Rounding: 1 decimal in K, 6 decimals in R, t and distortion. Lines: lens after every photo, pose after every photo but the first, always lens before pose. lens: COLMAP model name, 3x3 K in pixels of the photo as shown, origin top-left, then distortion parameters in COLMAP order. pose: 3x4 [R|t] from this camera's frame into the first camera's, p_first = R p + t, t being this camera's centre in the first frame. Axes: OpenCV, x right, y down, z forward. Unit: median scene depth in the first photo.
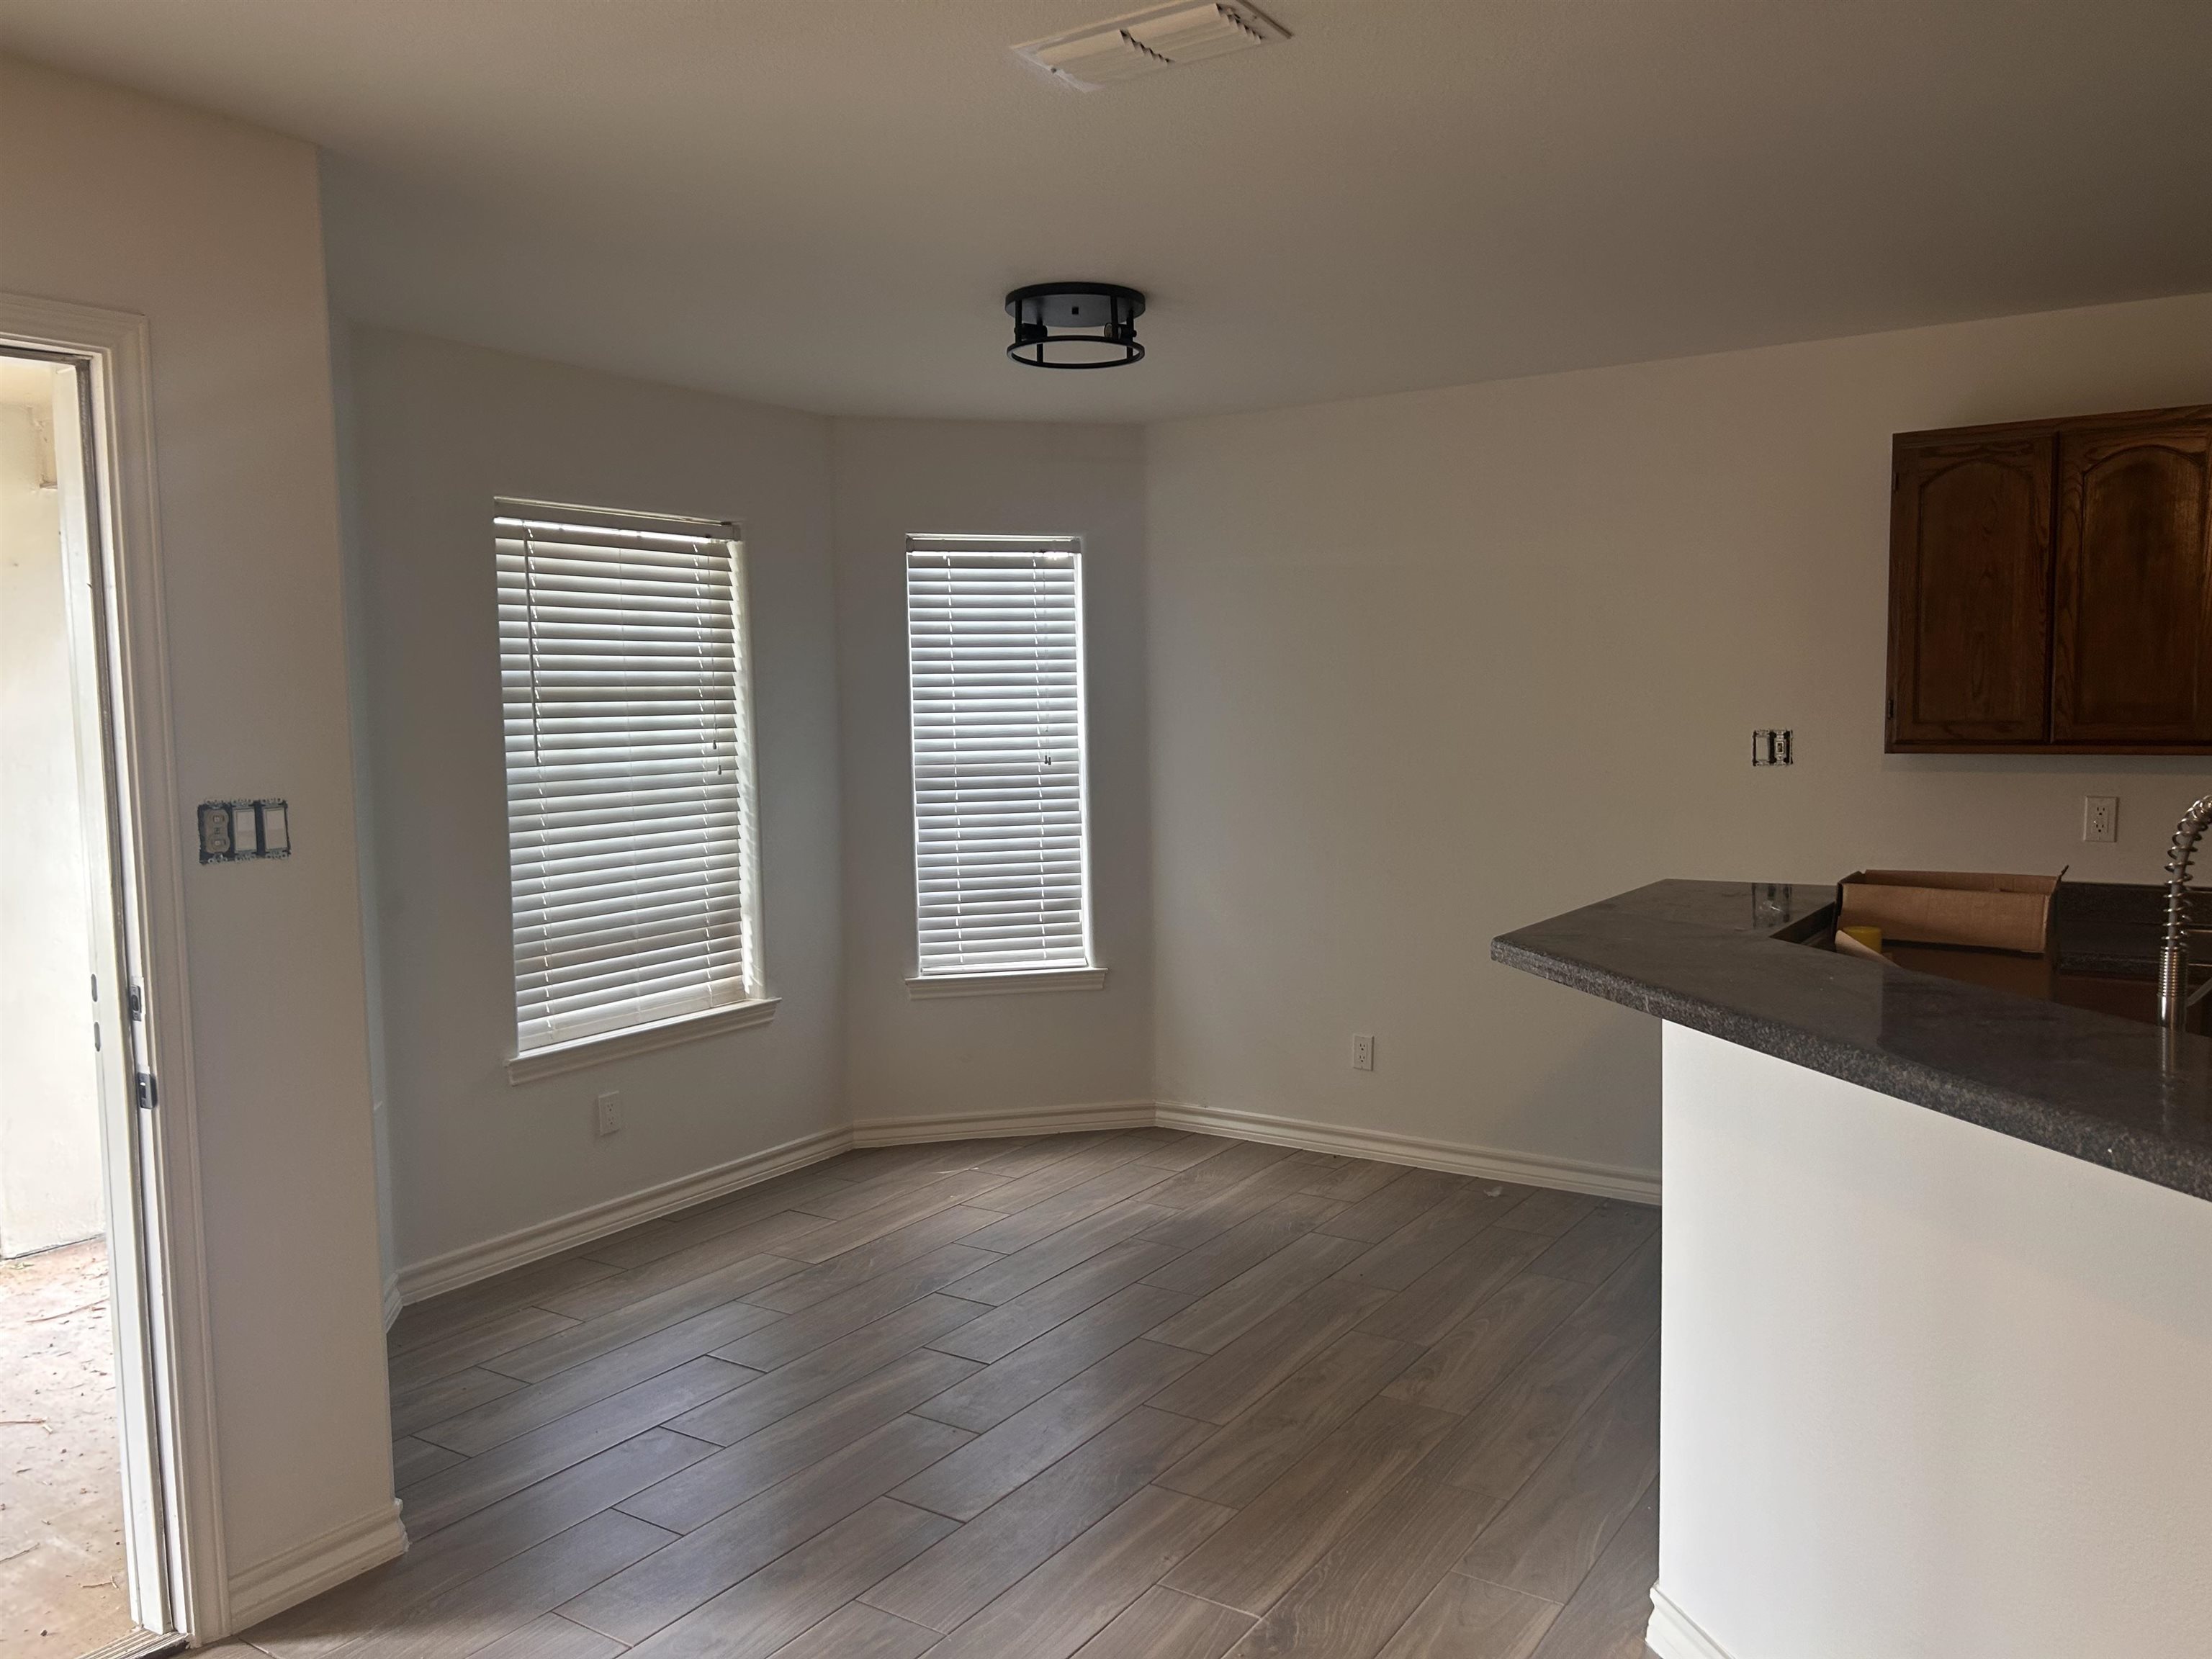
lens RADIAL K [[1672.1, 0, 1098.6], [0, 1672.1, 825.3], [0, 0, 1]] dist [0.034313, -0.036025]
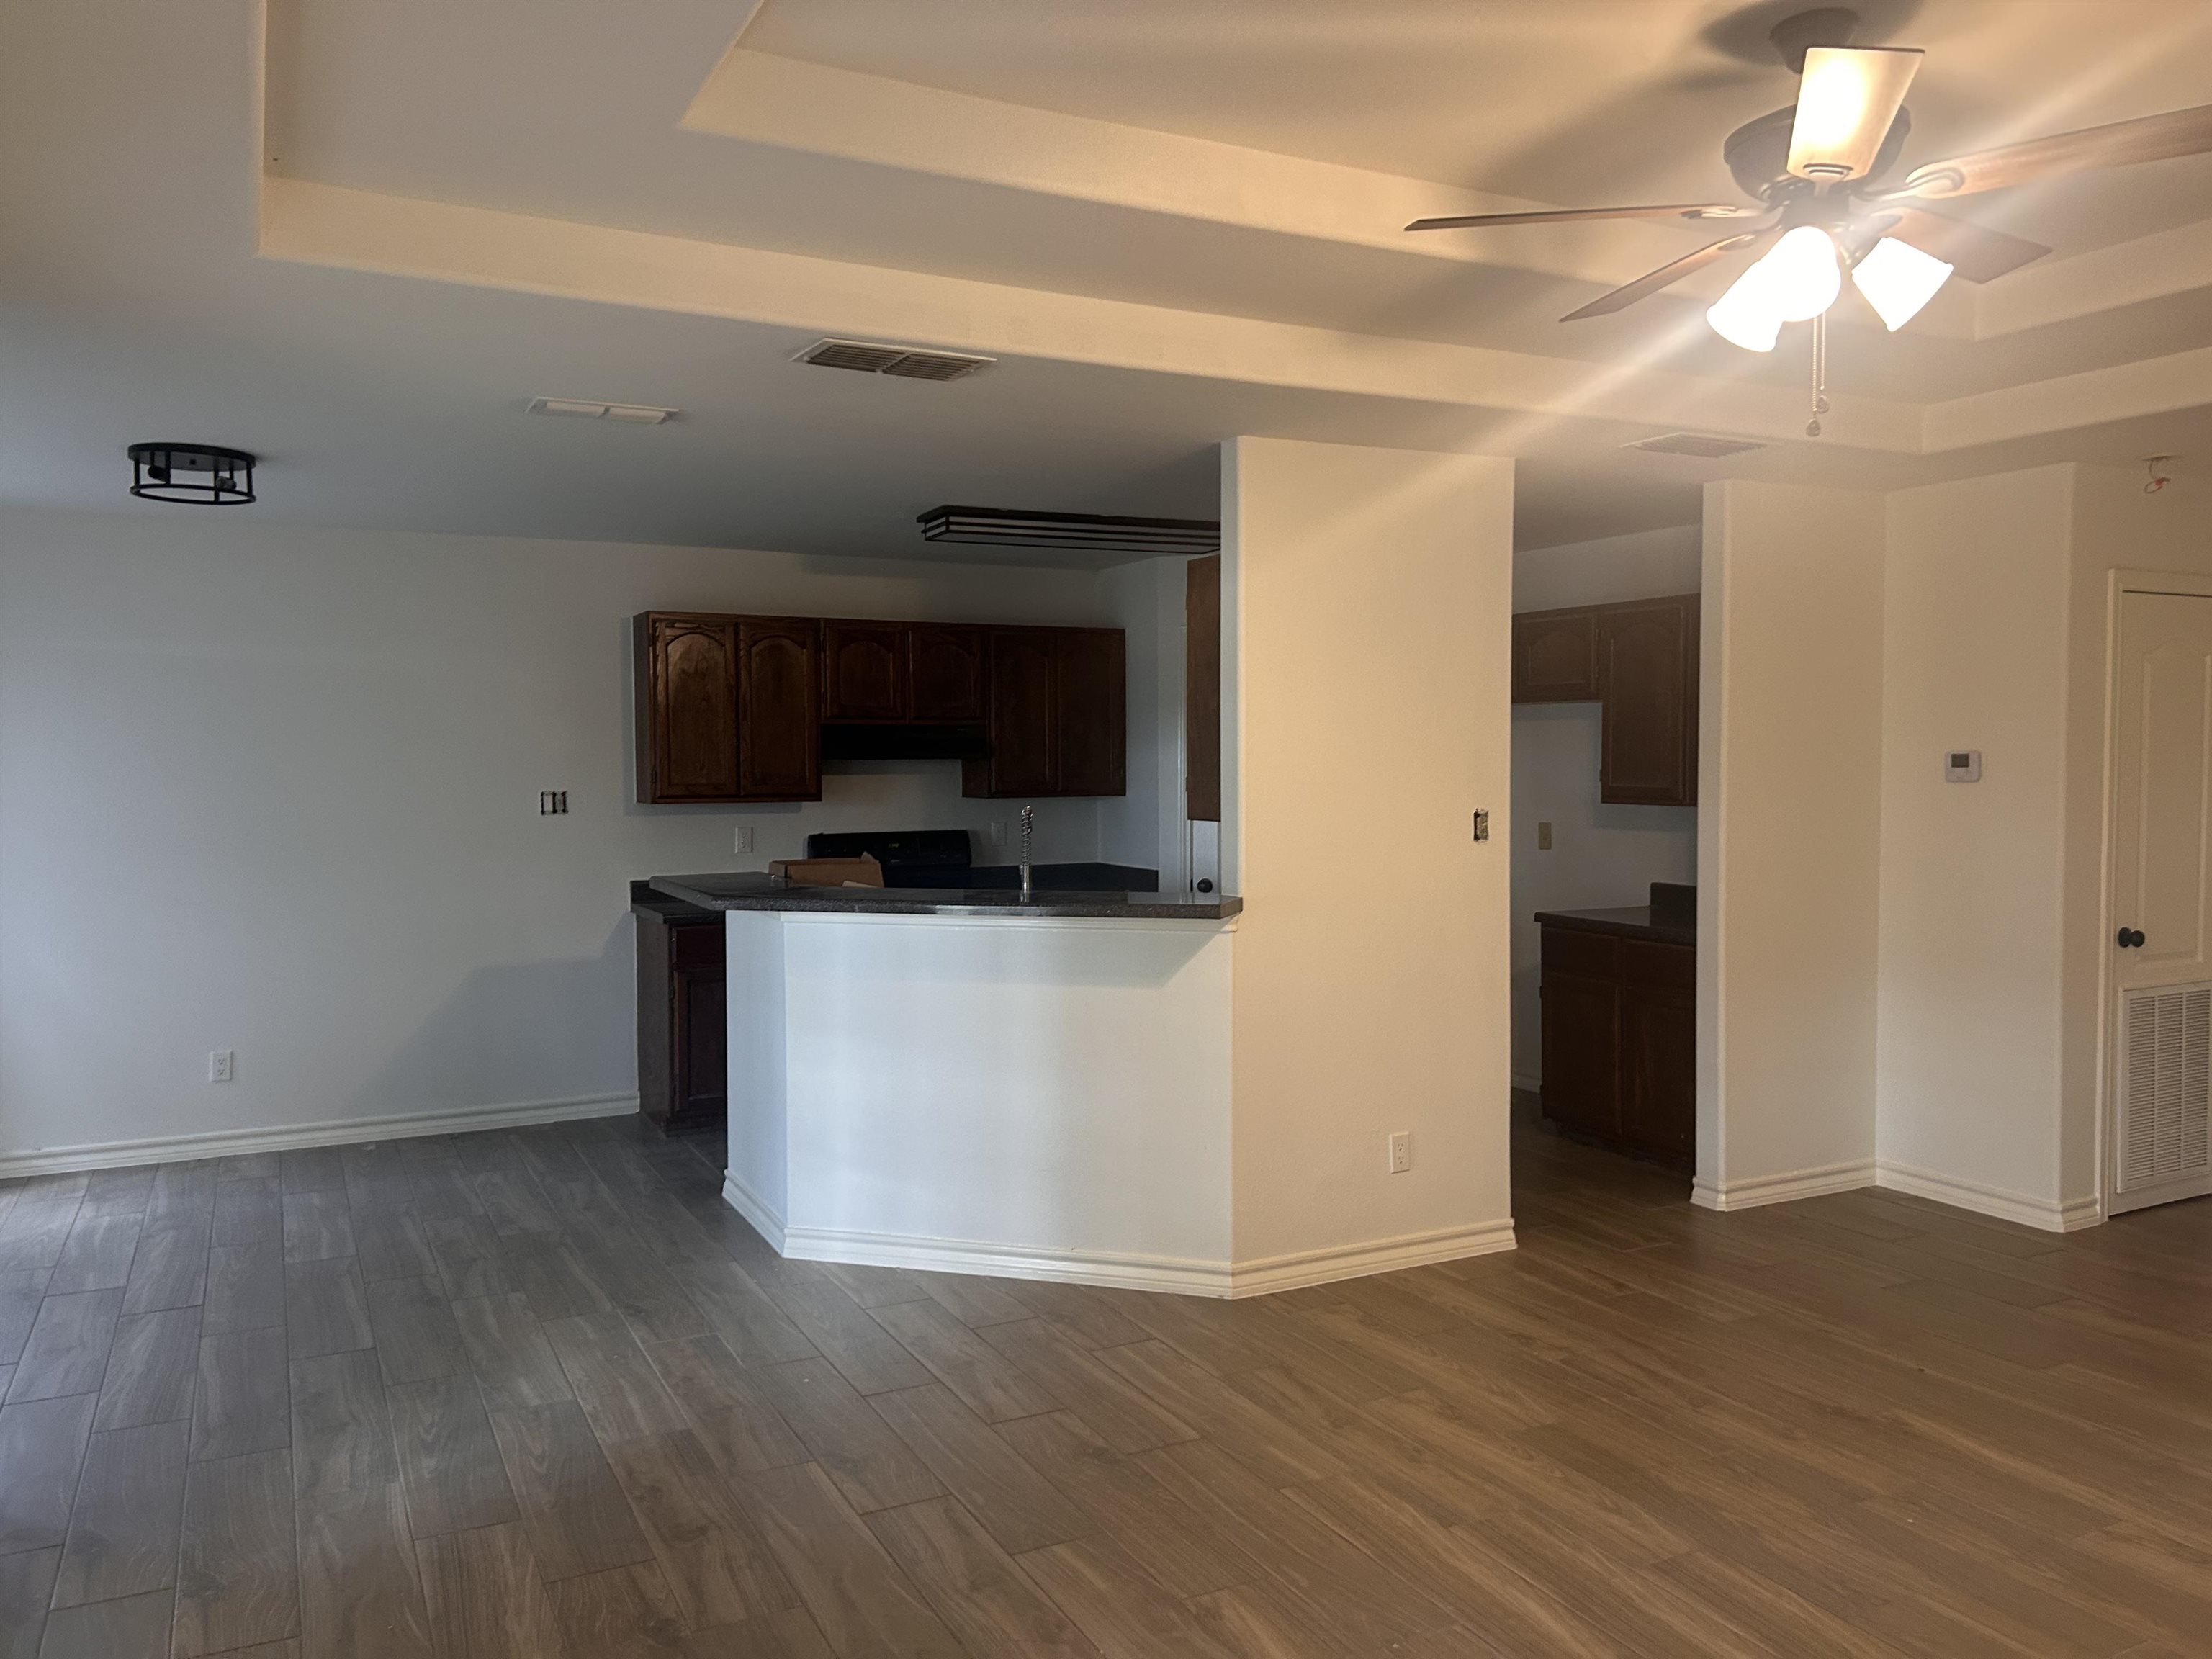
lens RADIAL K [[1672.1, 0, 1119.3], [0, 1672.1, 815.4], [0, 0, 1]] dist [0.034313, -0.036025]
pose [[0.493090, -0.022285, 0.869693, -0.764250], [0.065508, 0.997785, -0.011574, 0.018107], [-0.867508, 0.062678, 0.493458, -0.211047]]
